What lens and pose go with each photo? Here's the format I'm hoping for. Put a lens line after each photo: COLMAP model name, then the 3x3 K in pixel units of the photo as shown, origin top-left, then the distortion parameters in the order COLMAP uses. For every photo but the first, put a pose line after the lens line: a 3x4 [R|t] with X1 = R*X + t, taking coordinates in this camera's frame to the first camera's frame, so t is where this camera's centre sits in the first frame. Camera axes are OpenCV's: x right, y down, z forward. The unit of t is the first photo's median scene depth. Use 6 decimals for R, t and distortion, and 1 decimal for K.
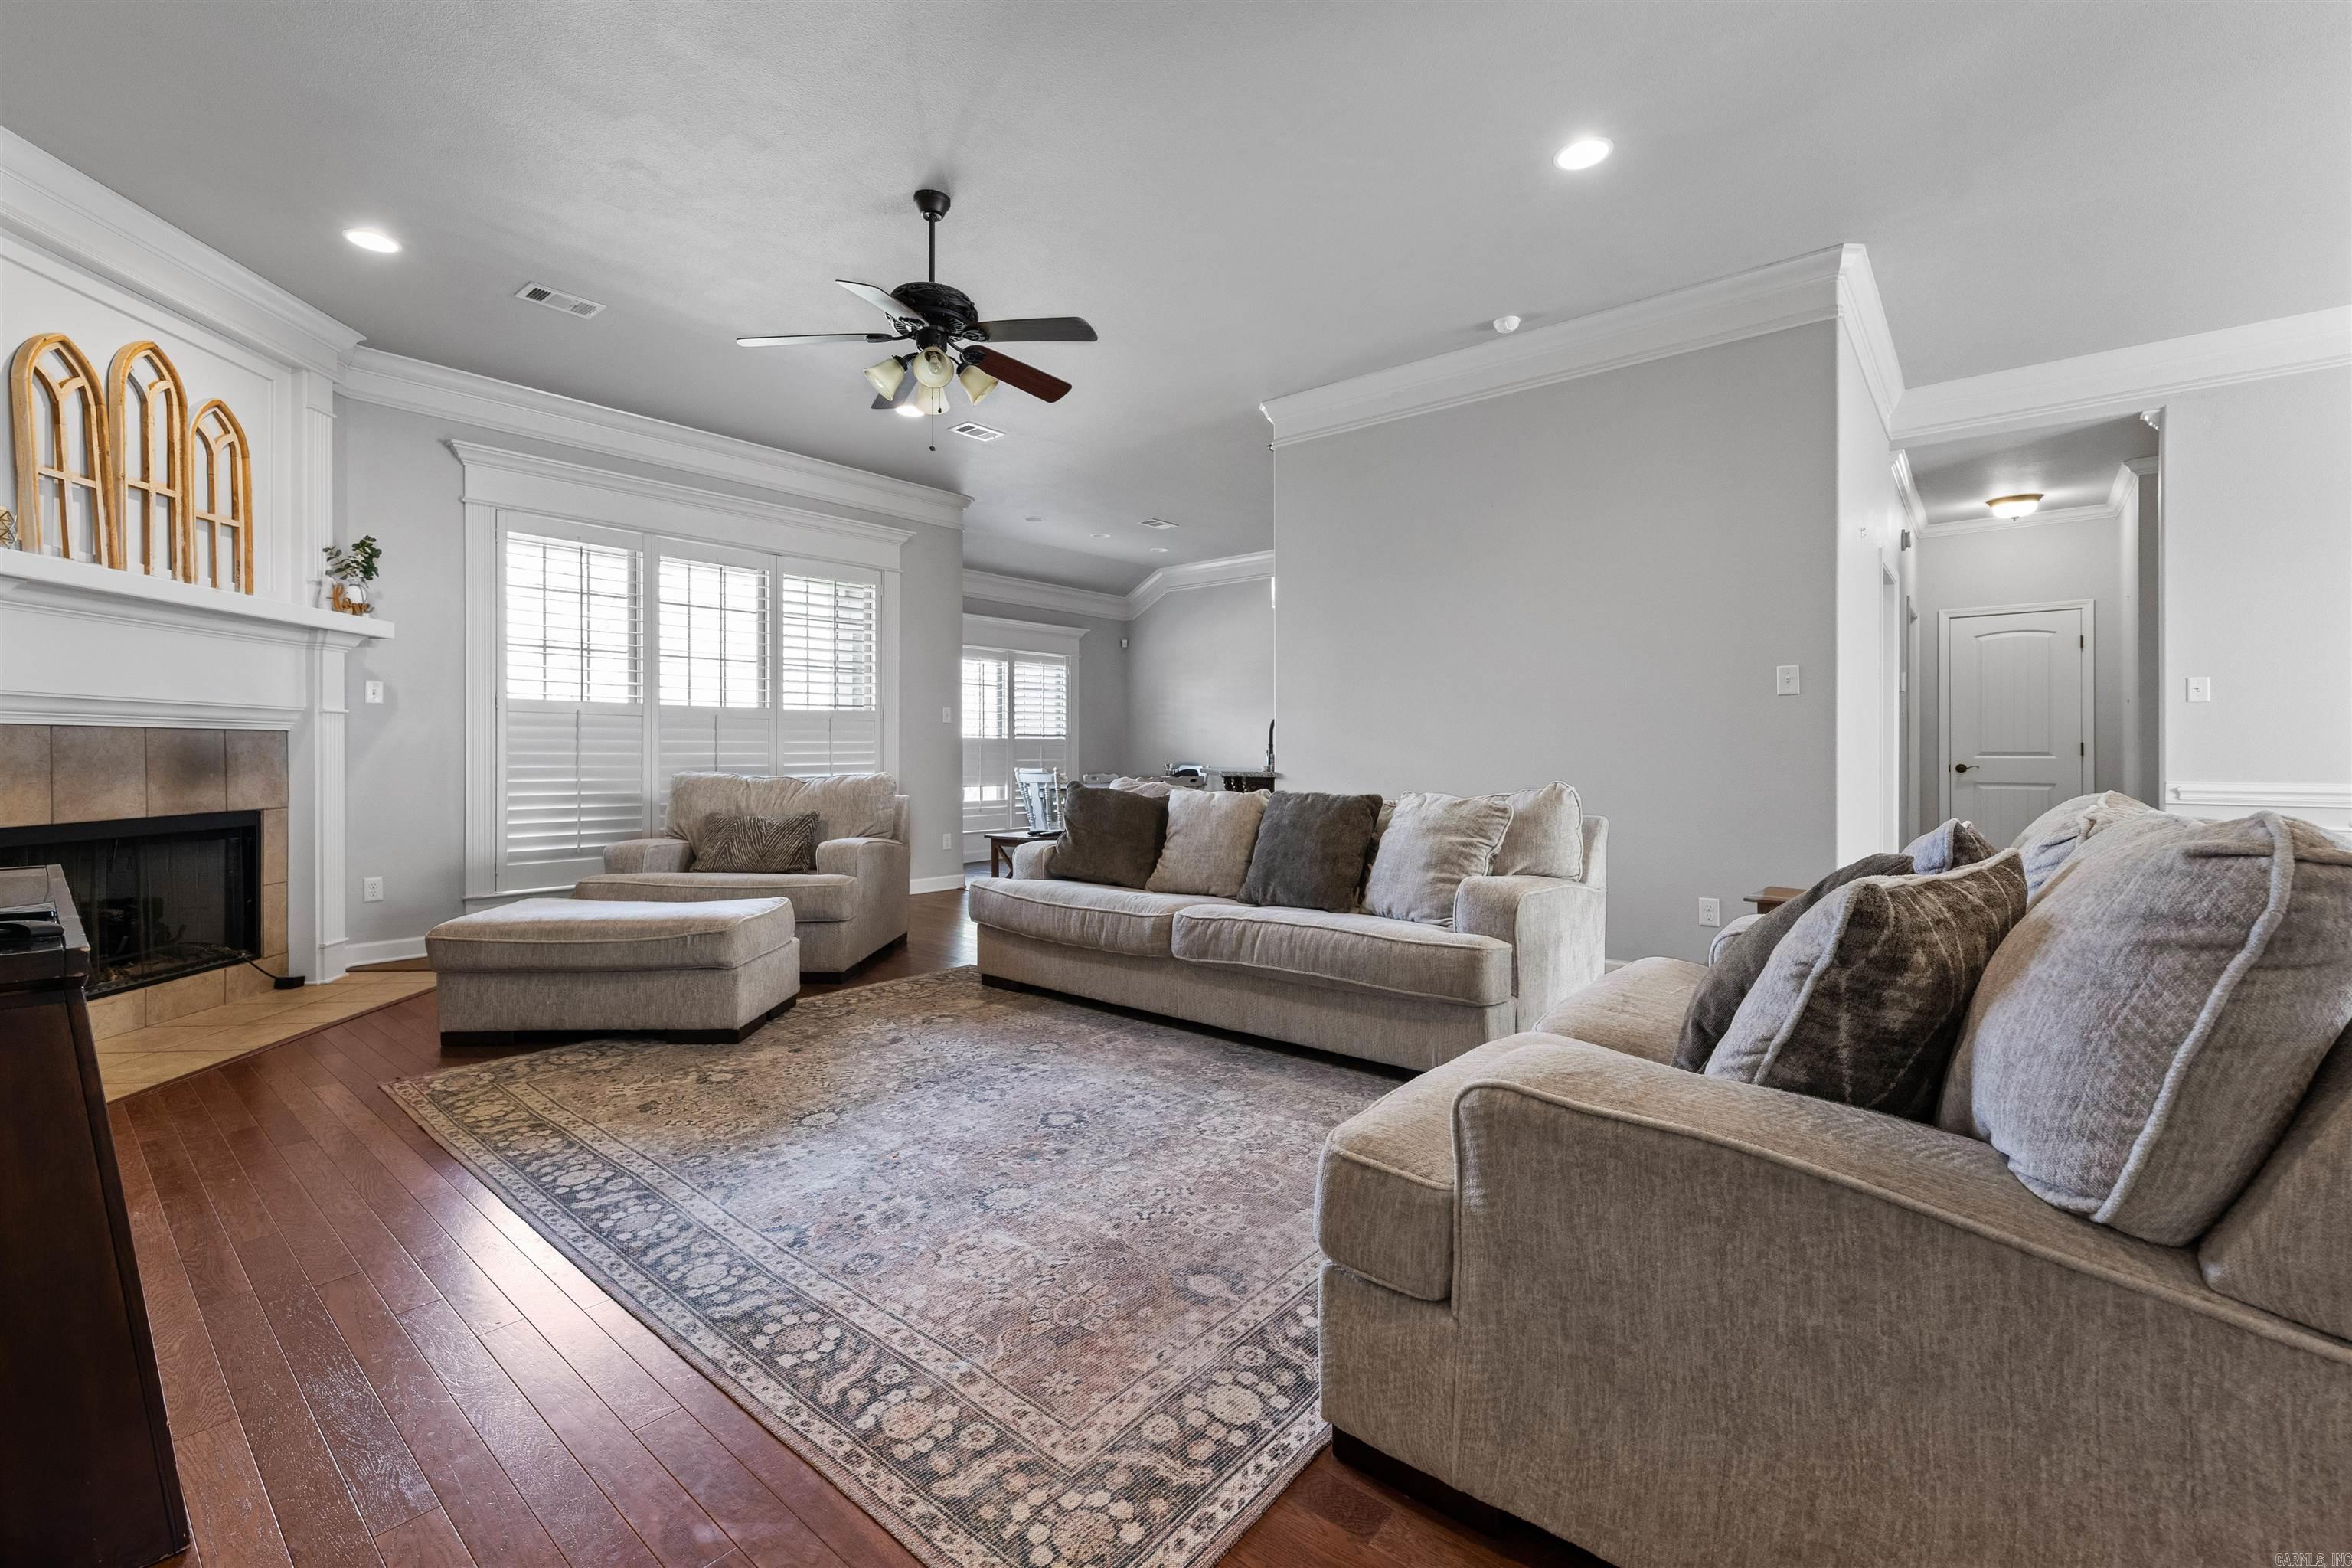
lens RADIAL K [[984.9, 0, 1167.4], [0, 984.9, 770.6], [0, 0, 1]] dist [0.014635, -0.005913]
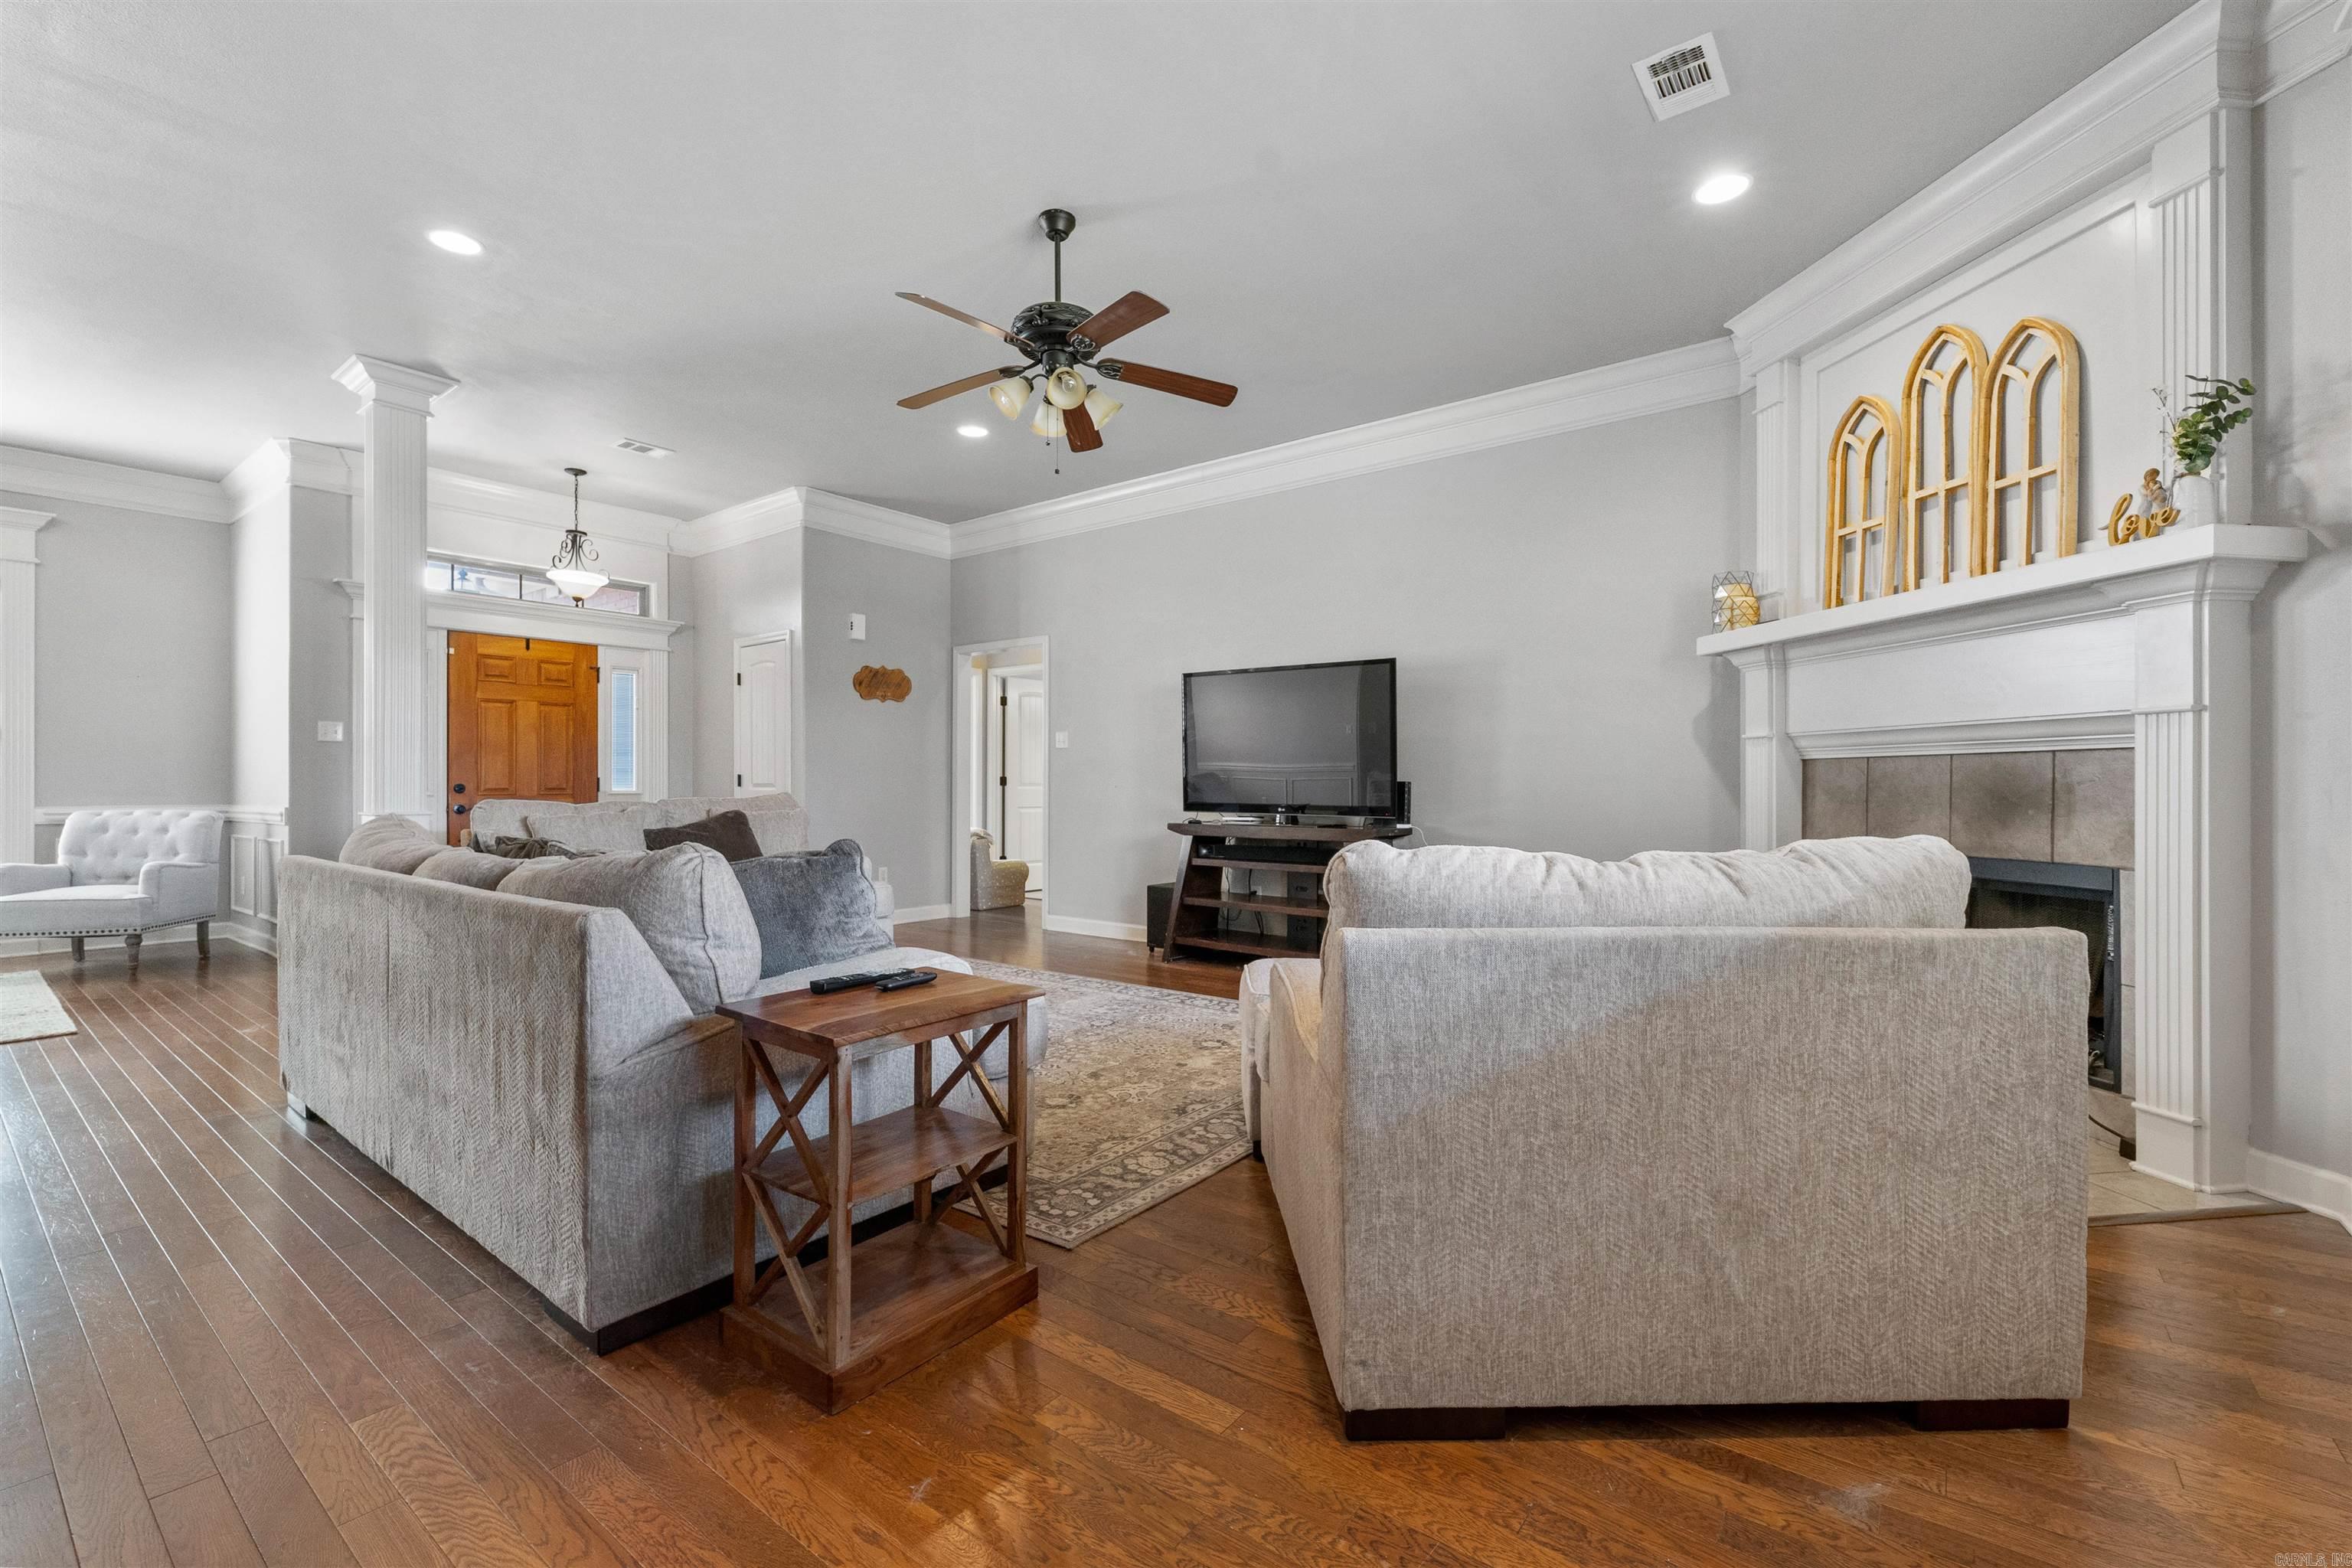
lens RADIAL K [[984.9, 0, 1167.4], [0, 984.9, 770.6], [0, 0, 1]] dist [0.014635, -0.005913]
pose [[-0.999353, -0.001366, -0.035935, -0.378397], [-0.001559, 0.999984, 0.005353, -0.041673], [0.035927, 0.005406, -0.999340, 2.397843]]
